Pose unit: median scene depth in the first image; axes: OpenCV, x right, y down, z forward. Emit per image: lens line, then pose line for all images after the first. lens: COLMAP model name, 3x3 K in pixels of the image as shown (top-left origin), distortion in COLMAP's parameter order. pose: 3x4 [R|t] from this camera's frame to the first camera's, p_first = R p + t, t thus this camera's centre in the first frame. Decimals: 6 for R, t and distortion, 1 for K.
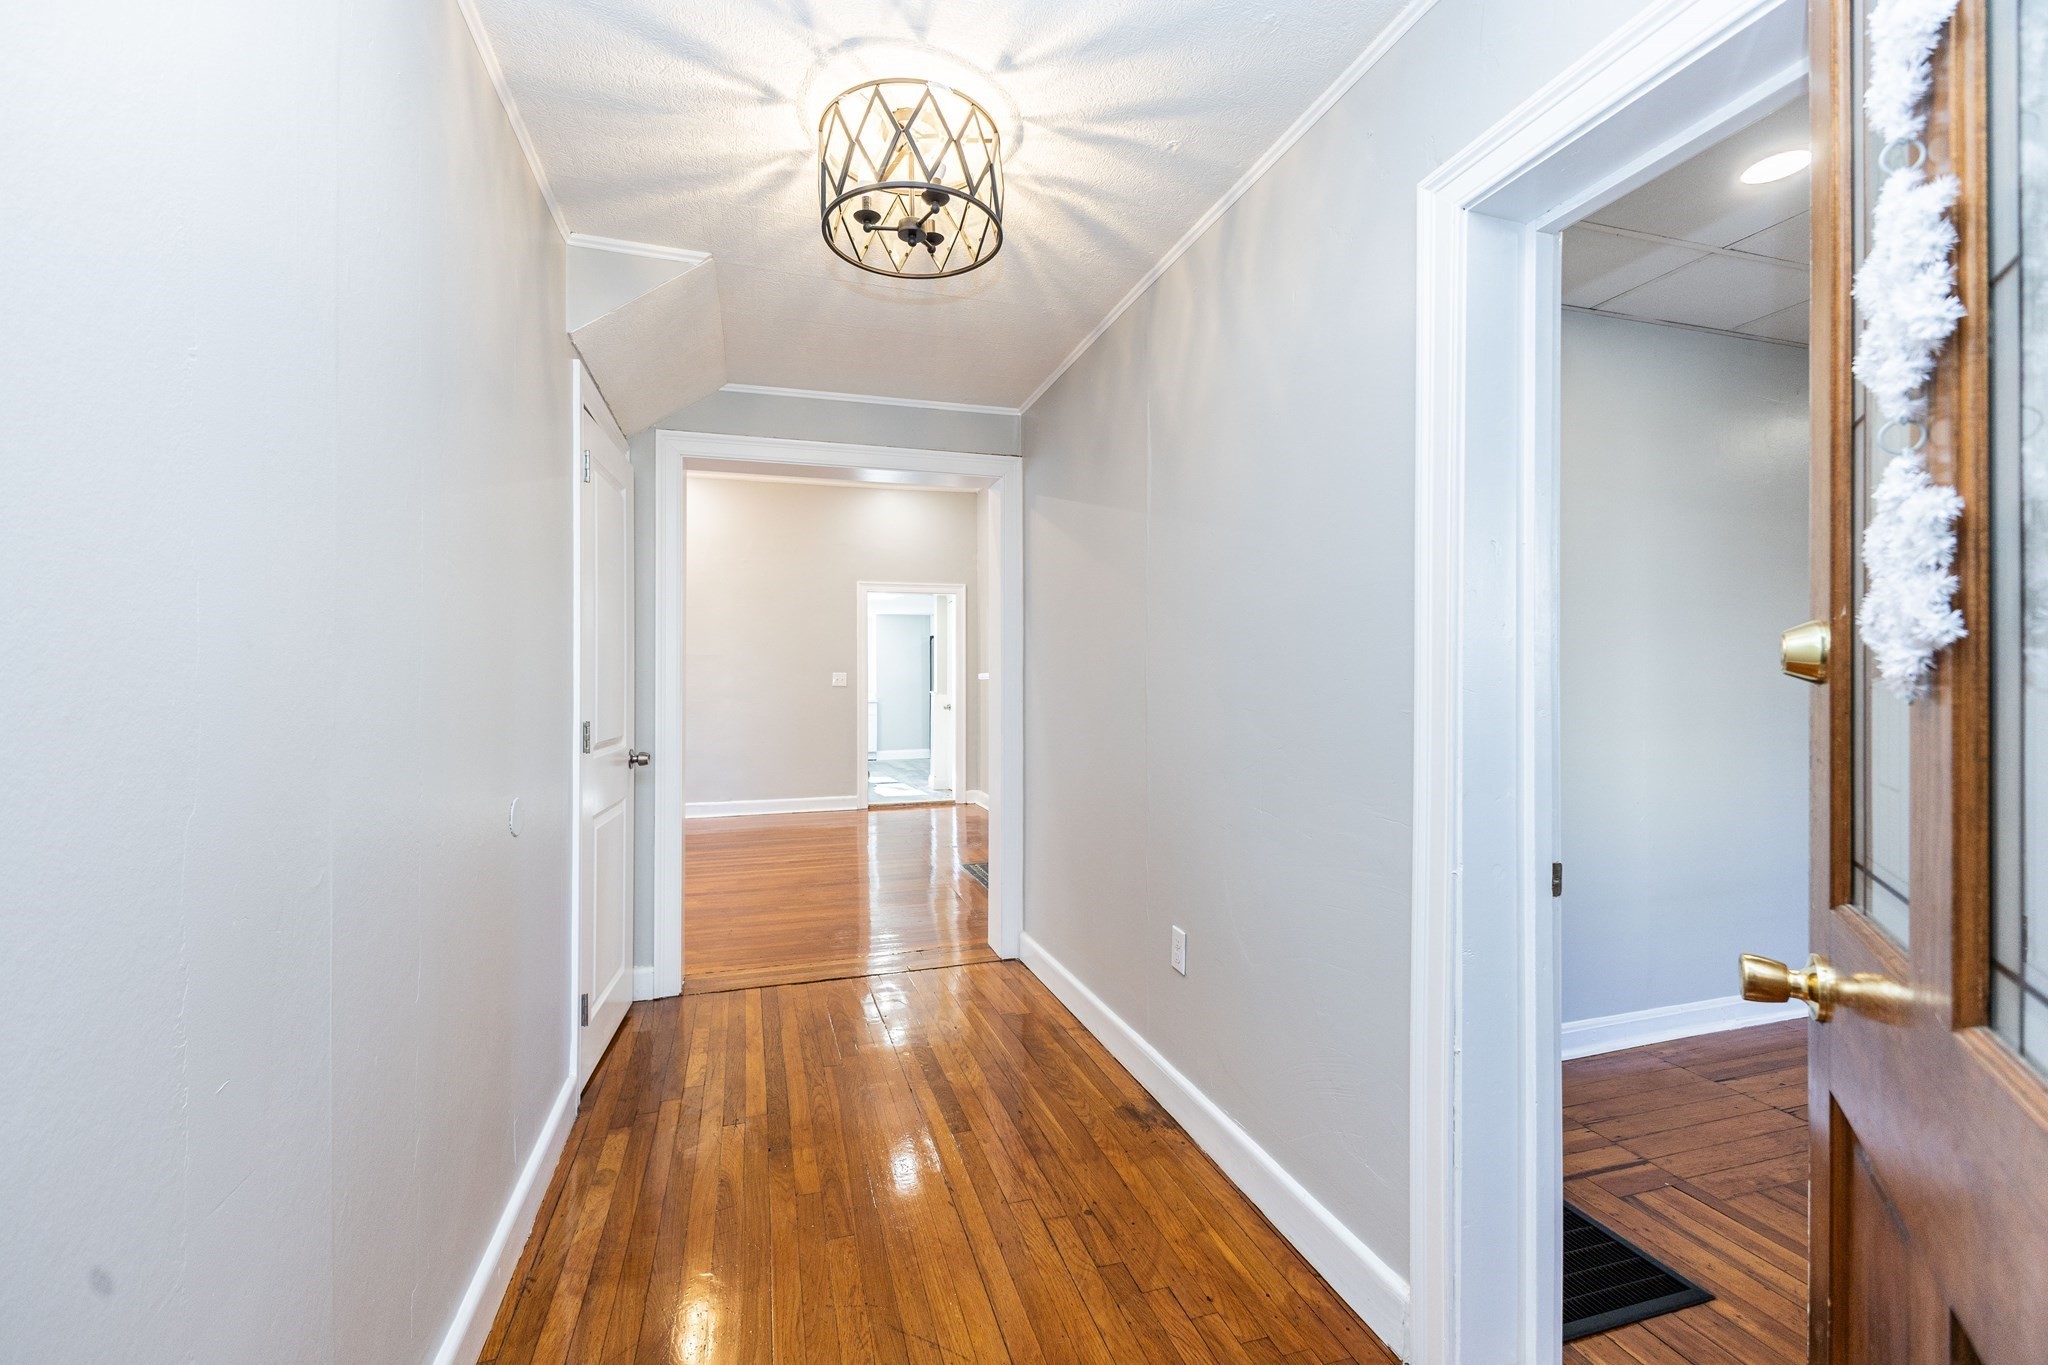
lens RADIAL K [[865.0, 0, 1024.0], [0, 865.0, 682.5], [0, 0, 1]] dist [0.016954, -0.006295]
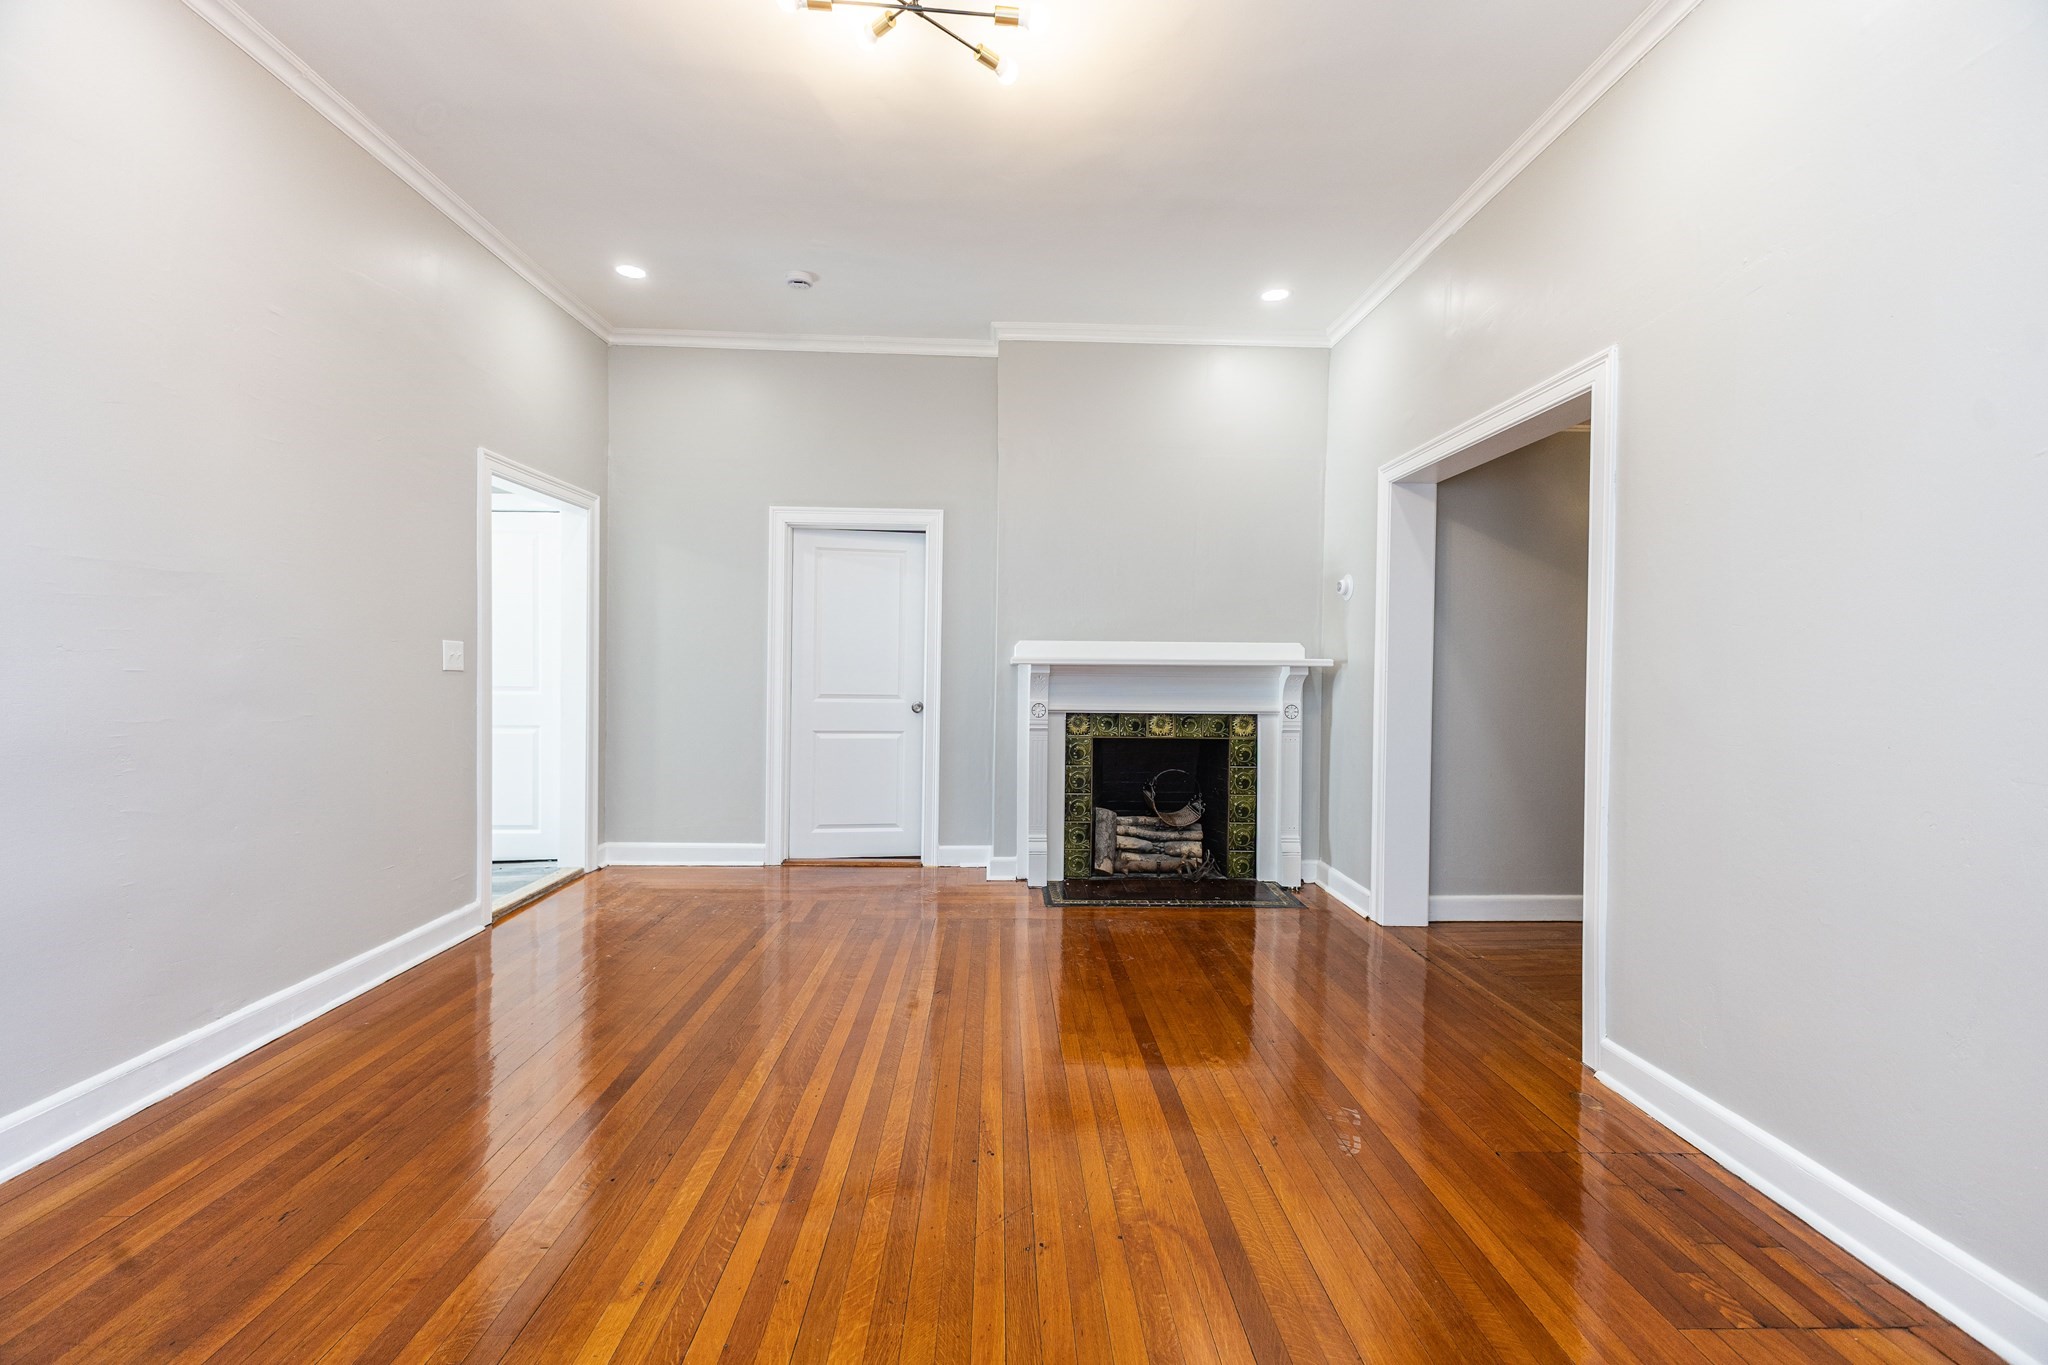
lens RADIAL K [[829.7, 0, 1036.3], [0, 829.7, 674.7], [0, 0, 1]] dist [0.014825, -0.004757]
pose [[0.254910, -0.004667, 0.966953, -1.212708], [-0.011071, 0.999909, 0.007744, -0.001002], [-0.966901, -0.012679, 0.254835, 1.291795]]
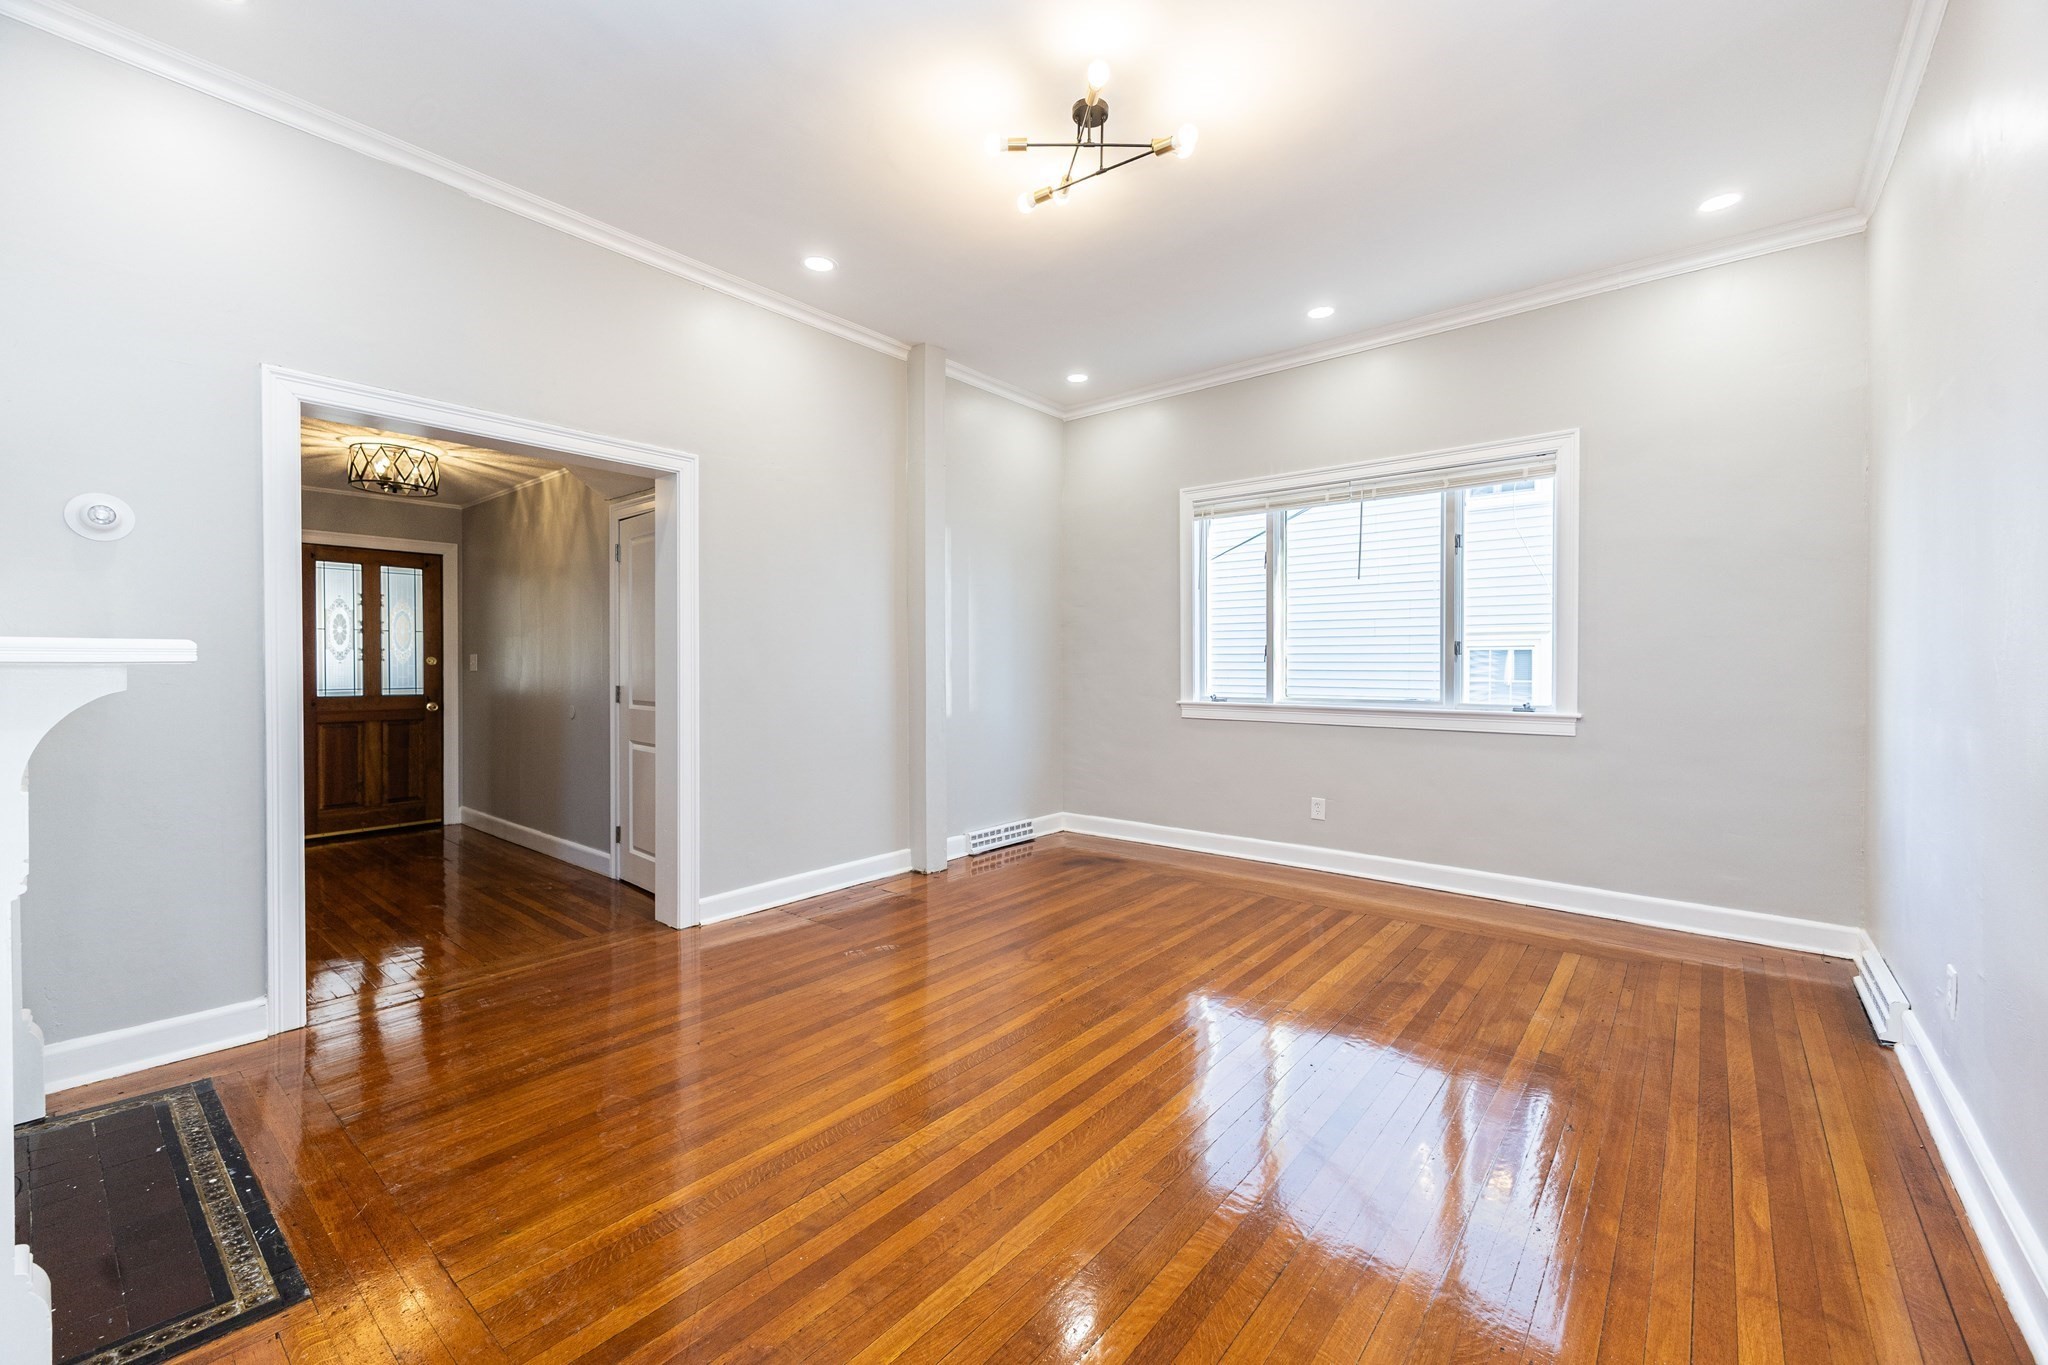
lens RADIAL K [[810.2, 0, 1025.3], [0, 810.2, 674.8], [0, 0, 1]] dist [0.013828, 0.000120]
pose [[-0.836883, 0.007211, -0.547334, -0.198015], [-0.001689, 0.999874, 0.015754, -0.006956], [0.547379, 0.014109, -0.836766, 2.118202]]
